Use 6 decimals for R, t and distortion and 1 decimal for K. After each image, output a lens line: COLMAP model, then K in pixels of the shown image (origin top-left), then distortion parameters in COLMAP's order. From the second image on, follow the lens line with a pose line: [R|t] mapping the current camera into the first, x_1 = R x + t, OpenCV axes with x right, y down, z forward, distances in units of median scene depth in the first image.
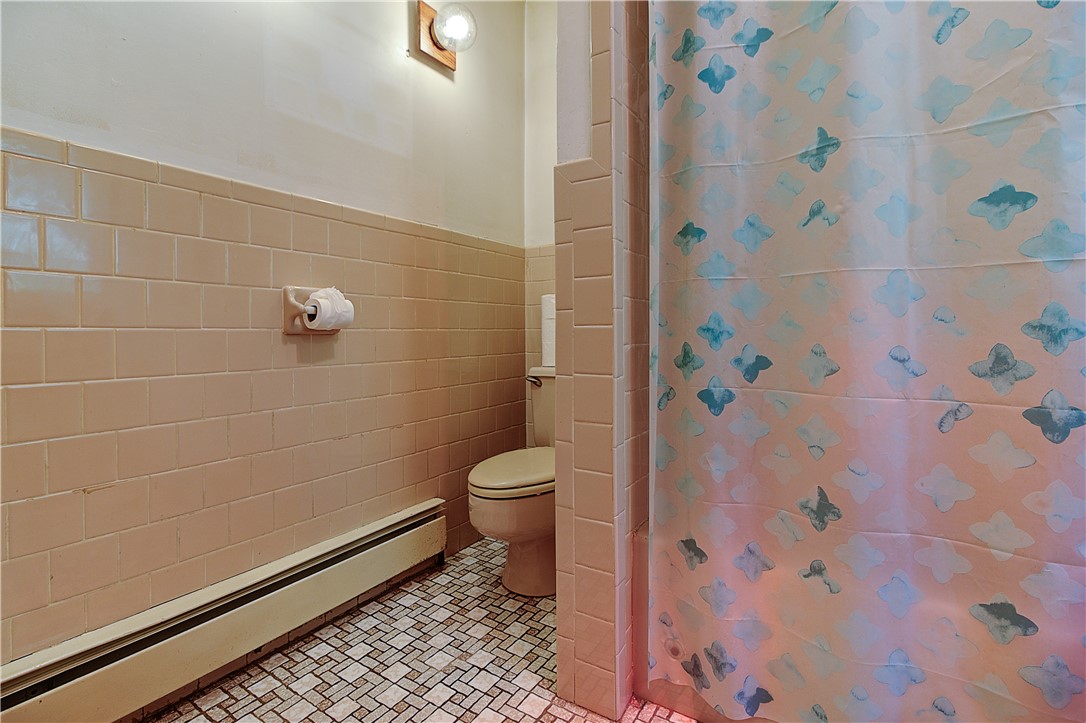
lens RADIAL K [[500.3, 0, 543.7], [0, 500.3, 350.9], [0, 0, 1]] dist [0.010983, -0.005825]
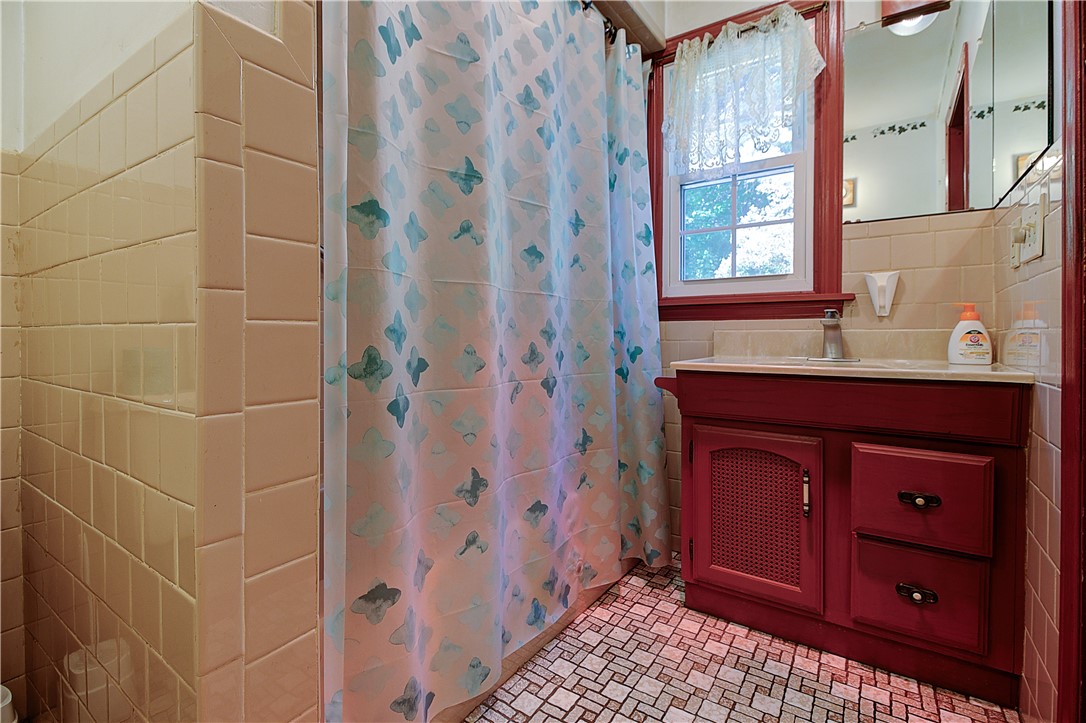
lens RADIAL K [[500.3, 0, 546.8], [0, 500.3, 342.5], [0, 0, 1]] dist [0.010983, -0.005825]
pose [[0.002346, -0.013001, 0.999913, -0.602273], [0.029502, 0.999481, 0.012926, -0.028060], [-0.999562, 0.029469, 0.002728, 0.819804]]
